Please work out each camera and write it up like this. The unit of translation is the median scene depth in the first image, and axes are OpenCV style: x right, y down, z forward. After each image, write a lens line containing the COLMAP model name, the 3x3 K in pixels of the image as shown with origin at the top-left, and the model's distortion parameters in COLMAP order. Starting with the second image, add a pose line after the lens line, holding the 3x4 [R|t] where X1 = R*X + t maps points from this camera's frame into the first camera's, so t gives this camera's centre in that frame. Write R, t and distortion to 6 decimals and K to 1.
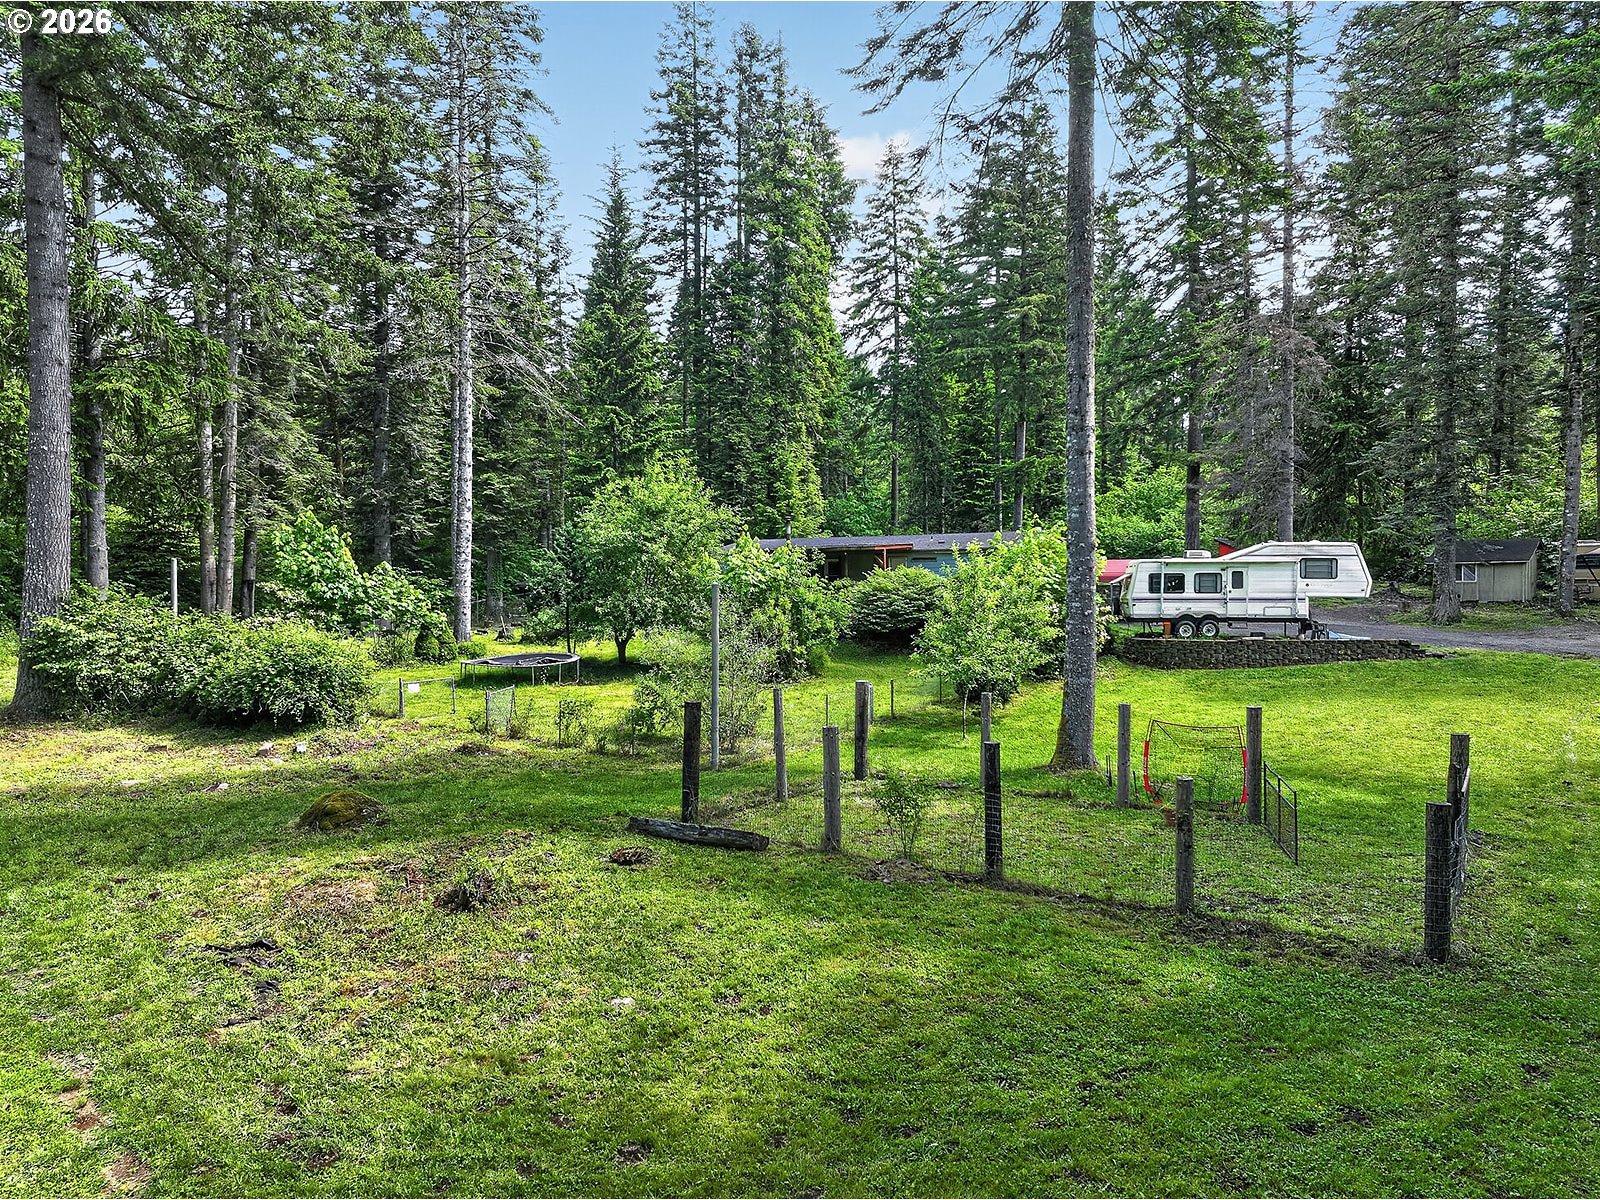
lens RADIAL K [[788.3, 0, 800.0], [0, 788.3, 600.0], [0, 0, 1]] dist [-0.002160, -0.000231]
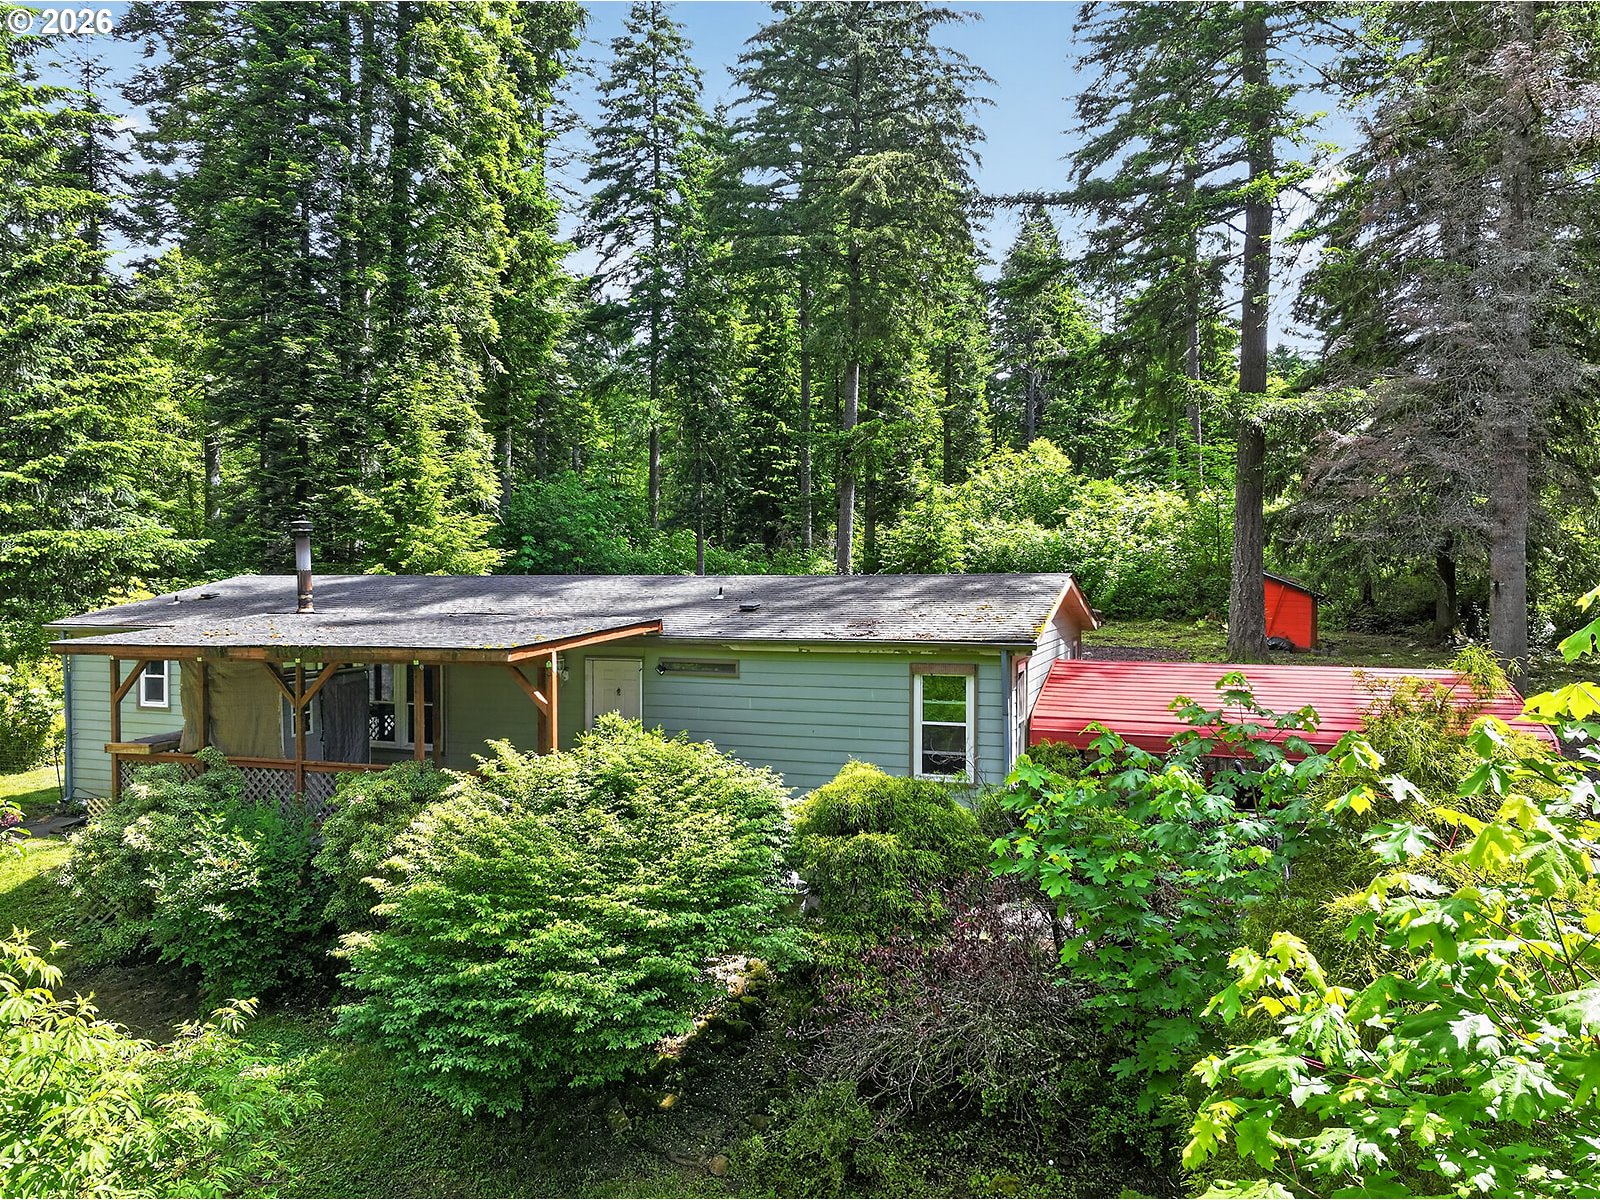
lens RADIAL K [[788.3, 0, 800.0], [0, 788.3, 600.0], [0, 0, 1]] dist [-0.002160, -0.000231]
pose [[0.960252, -0.006839, 0.279049, 0.050402], [0.002533, 0.999872, 0.015789, -0.040332], [-0.279121, -0.014454, 0.960147, 0.314656]]
